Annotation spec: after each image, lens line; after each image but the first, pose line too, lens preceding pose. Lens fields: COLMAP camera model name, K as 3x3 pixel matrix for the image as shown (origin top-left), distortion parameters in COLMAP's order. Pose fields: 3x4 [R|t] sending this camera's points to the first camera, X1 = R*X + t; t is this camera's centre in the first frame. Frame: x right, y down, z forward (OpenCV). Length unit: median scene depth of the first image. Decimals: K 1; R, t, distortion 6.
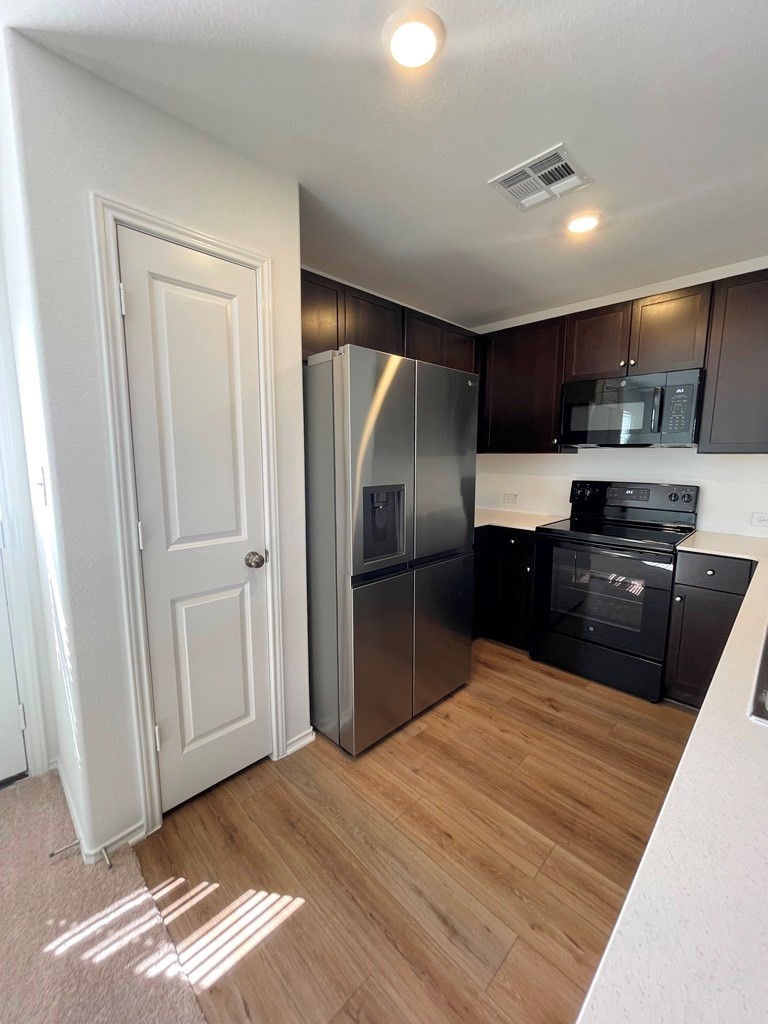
lens RADIAL K [[414.4, 0, 386.1], [0, 414.4, 509.7], [0, 0, 1]] dist [-0.004665, 0.000093]
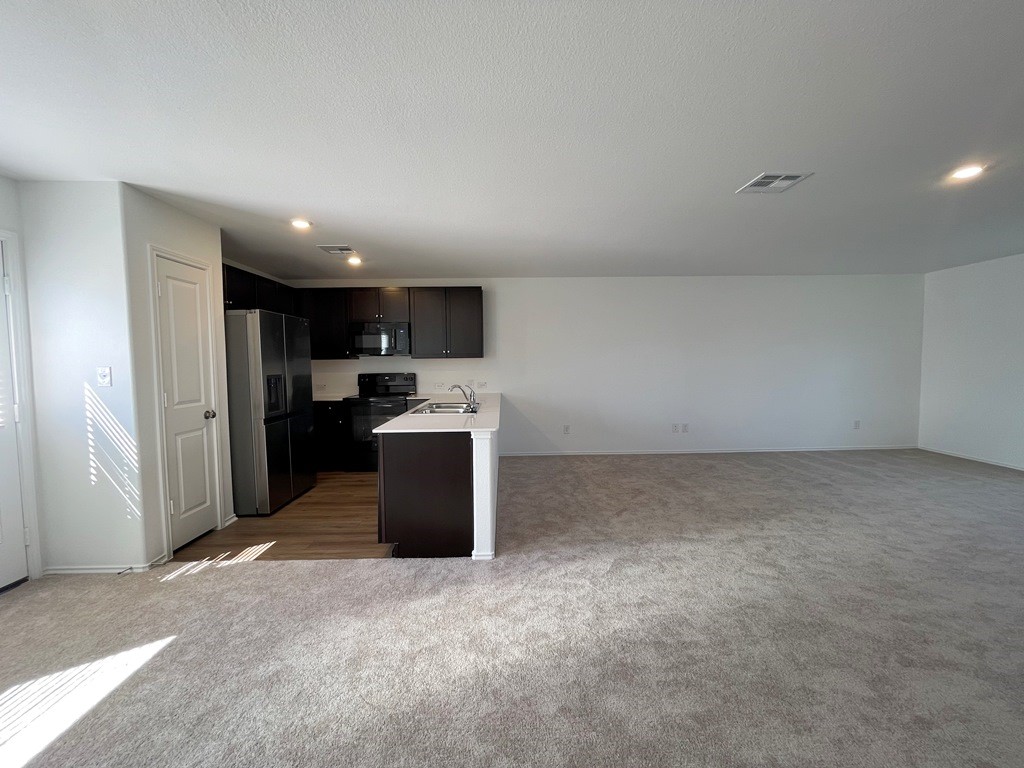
lens RADIAL K [[414.4, 0, 511.6], [0, 414.4, 381.7], [0, 0, 1]] dist [-0.004665, 0.000093]
pose [[0.693246, -0.048323, 0.719079, -0.647324], [0.111982, 0.992854, -0.041239, 0.184703], [-0.711948, 0.109113, 0.693704, -1.216298]]
